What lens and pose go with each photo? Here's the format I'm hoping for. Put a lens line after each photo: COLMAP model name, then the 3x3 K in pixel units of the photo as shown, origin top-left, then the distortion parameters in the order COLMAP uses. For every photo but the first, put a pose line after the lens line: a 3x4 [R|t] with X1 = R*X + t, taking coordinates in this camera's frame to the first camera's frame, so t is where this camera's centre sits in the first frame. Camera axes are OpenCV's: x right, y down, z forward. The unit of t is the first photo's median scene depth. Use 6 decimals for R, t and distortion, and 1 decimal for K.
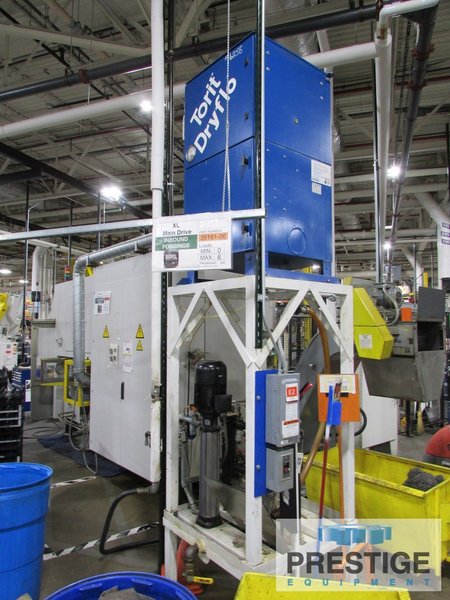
lens RADIAL K [[419.7, 0, 225.0], [0, 419.7, 300.0], [0, 0, 1]] dist [-0.036724, 0.002349]
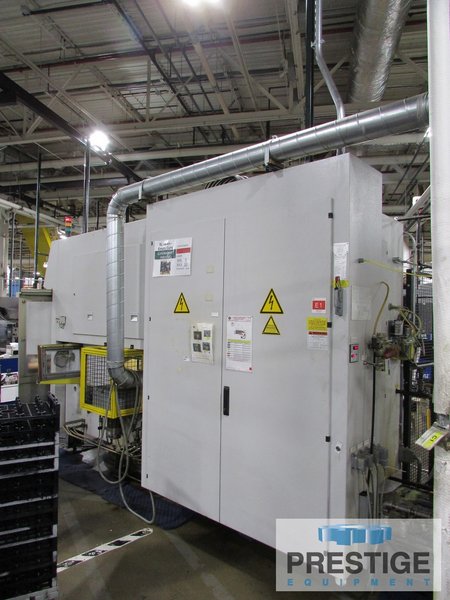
lens RADIAL K [[419.7, 0, 225.0], [0, 419.7, 300.0], [0, 0, 1]] dist [-0.036724, 0.002349]
pose [[0.991413, 0.018543, 0.129448, -0.293933], [-0.023121, 0.999156, 0.033948, 0.046550], [-0.128709, -0.036649, 0.991005, 0.366387]]
